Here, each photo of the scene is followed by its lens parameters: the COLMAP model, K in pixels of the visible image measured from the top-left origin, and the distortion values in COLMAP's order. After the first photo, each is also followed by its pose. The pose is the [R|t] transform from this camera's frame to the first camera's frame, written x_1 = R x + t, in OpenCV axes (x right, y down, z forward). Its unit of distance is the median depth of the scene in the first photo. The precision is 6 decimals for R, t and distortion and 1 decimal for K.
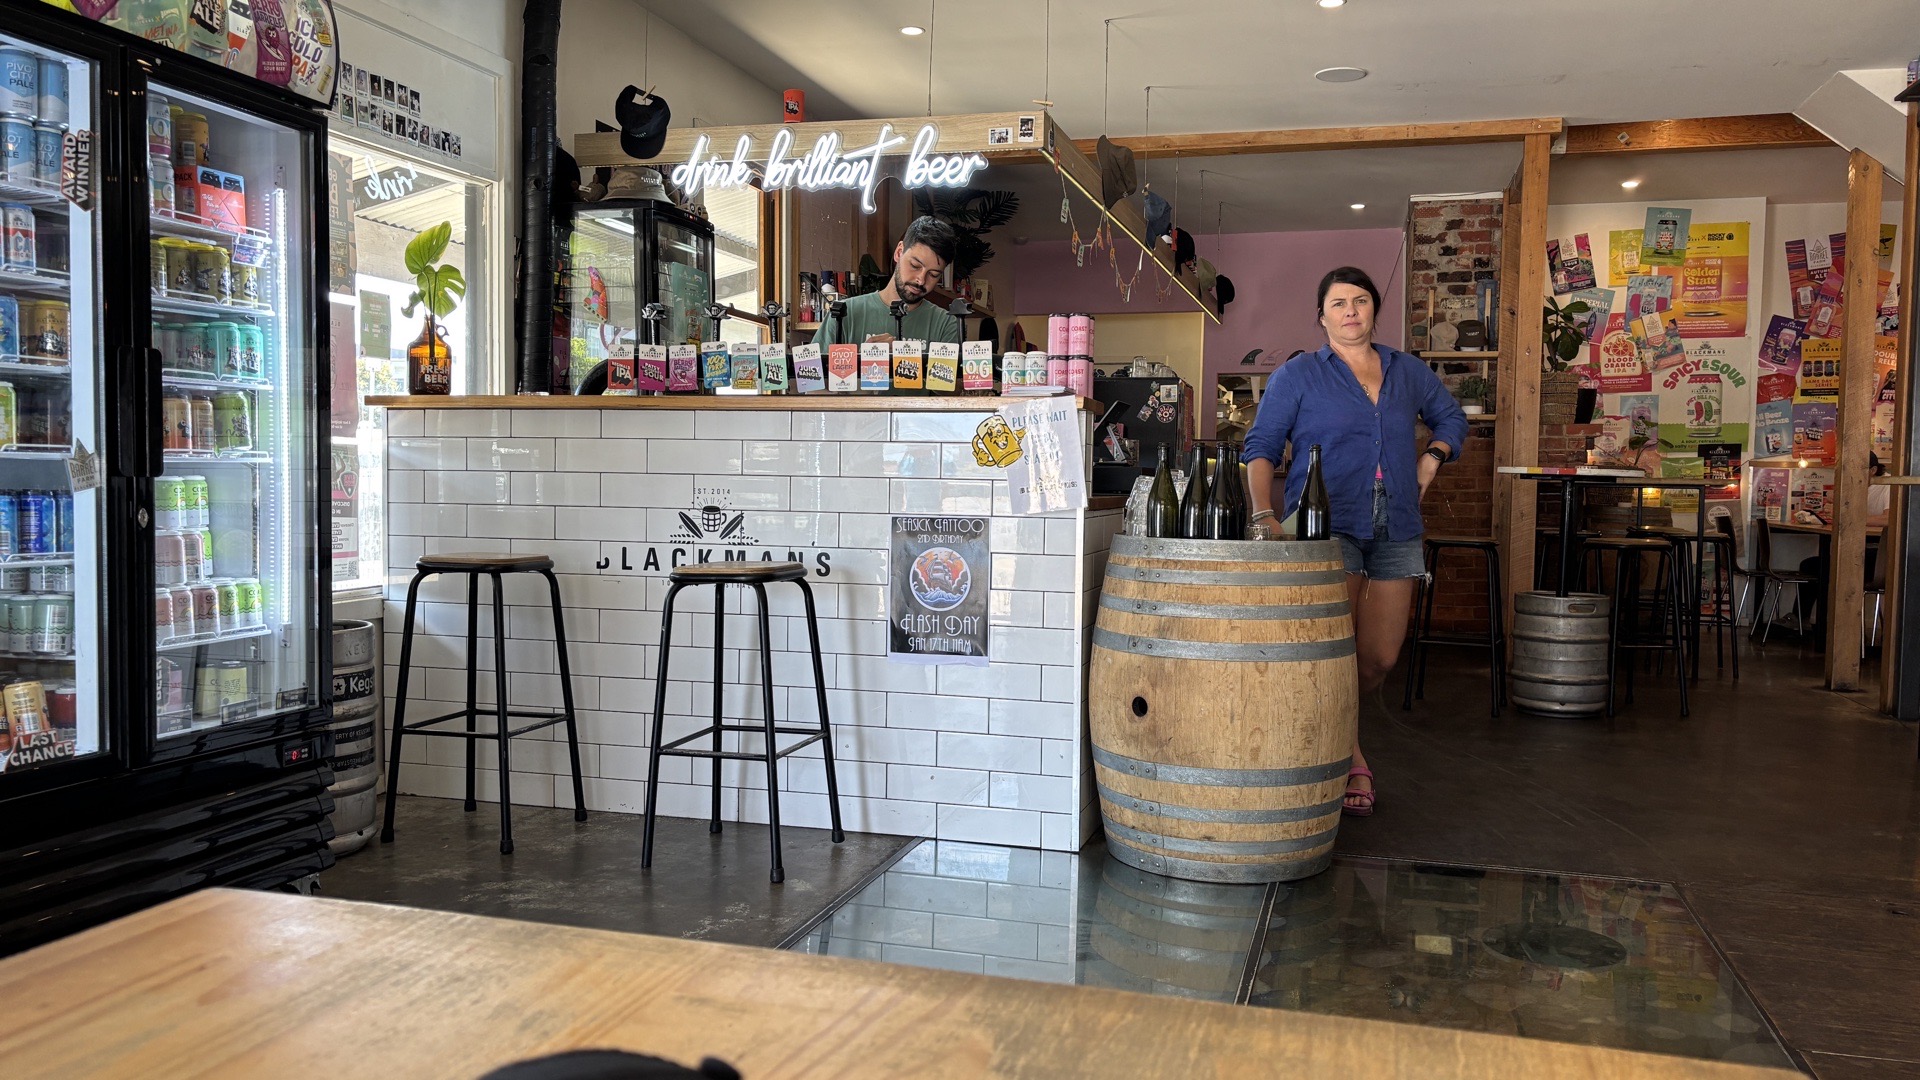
lens RADIAL K [[1456.5, 0, 960.0], [0, 1456.5, 536.7], [0, 0, 1]] dist [0.024478, -0.000605]
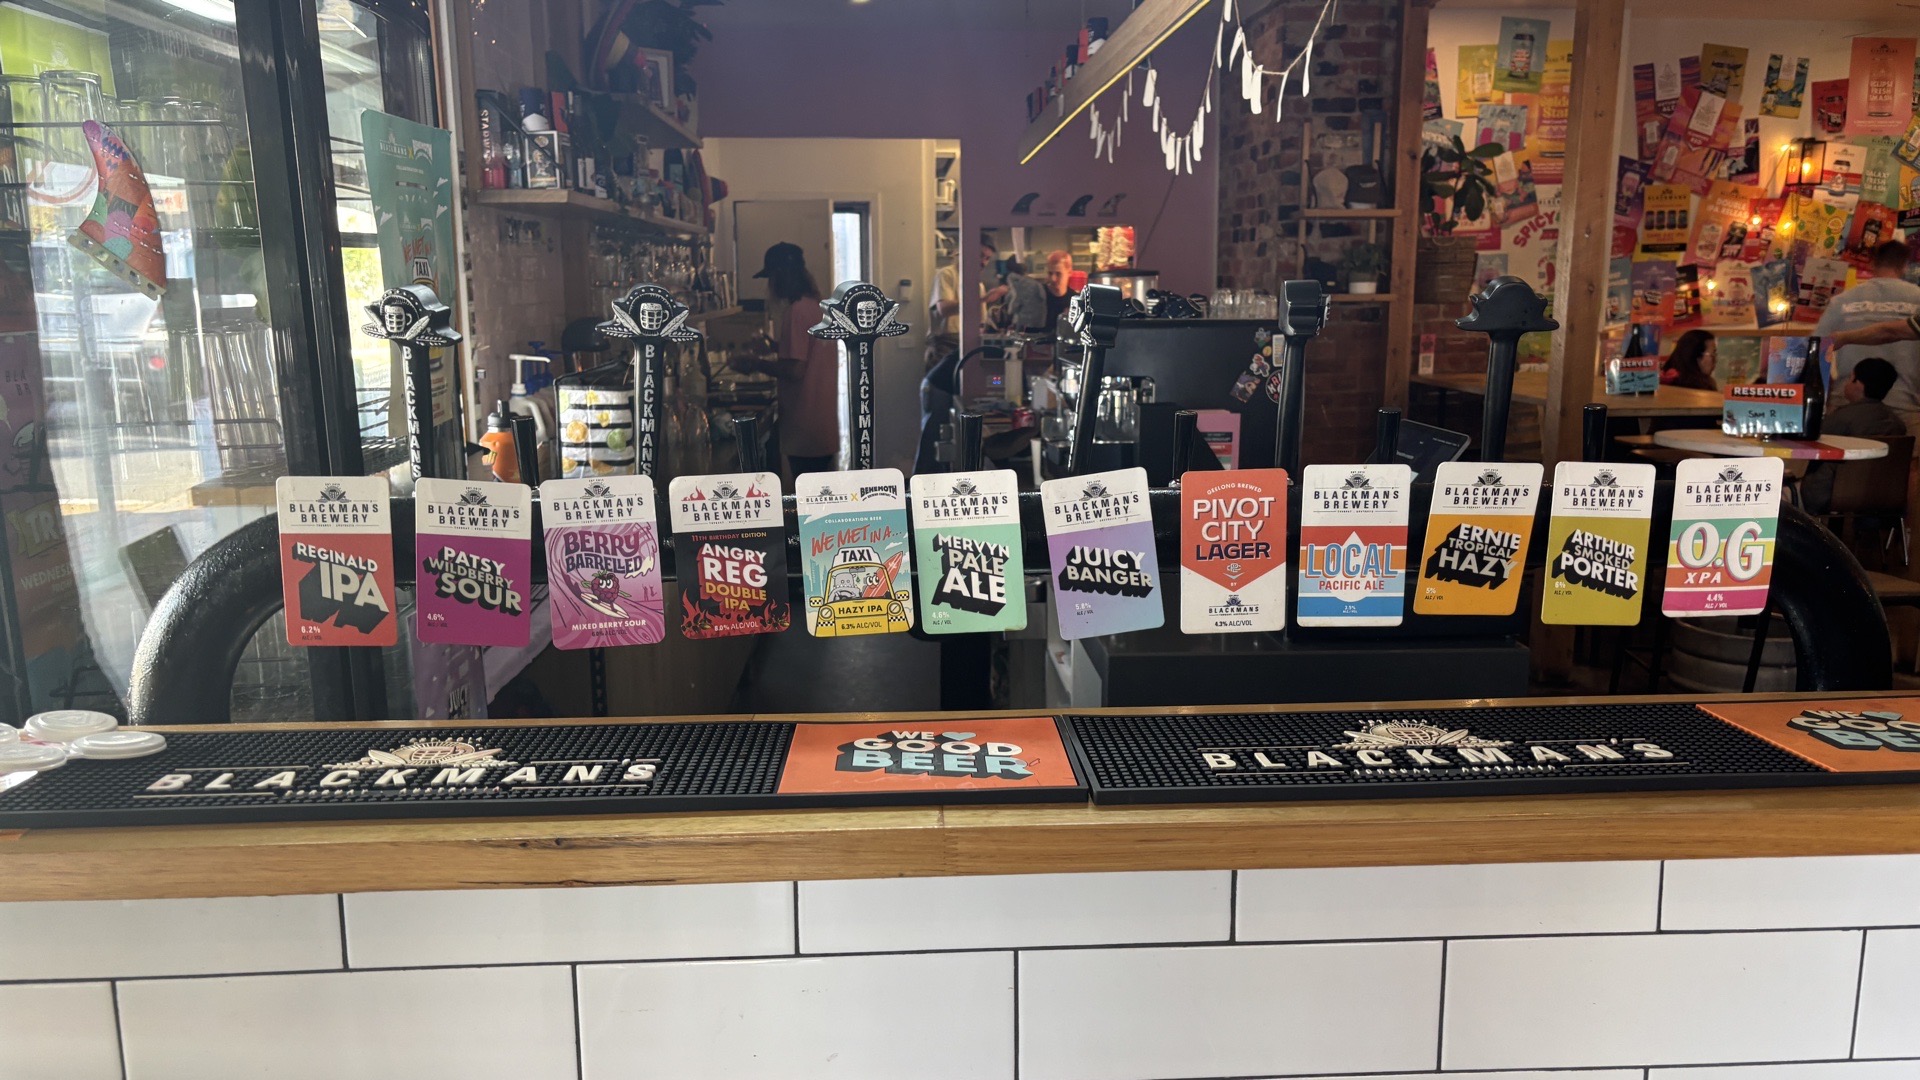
lens RADIAL K [[1456.5, 0, 959.7], [0, 1456.5, 546.5], [0, 0, 1]] dist [0.024478, -0.000605]
pose [[0.946809, -0.075837, 0.312734, -0.091154], [0.030913, 0.988774, 0.146186, -0.066805], [-0.320309, -0.128742, 0.938524, 0.316488]]
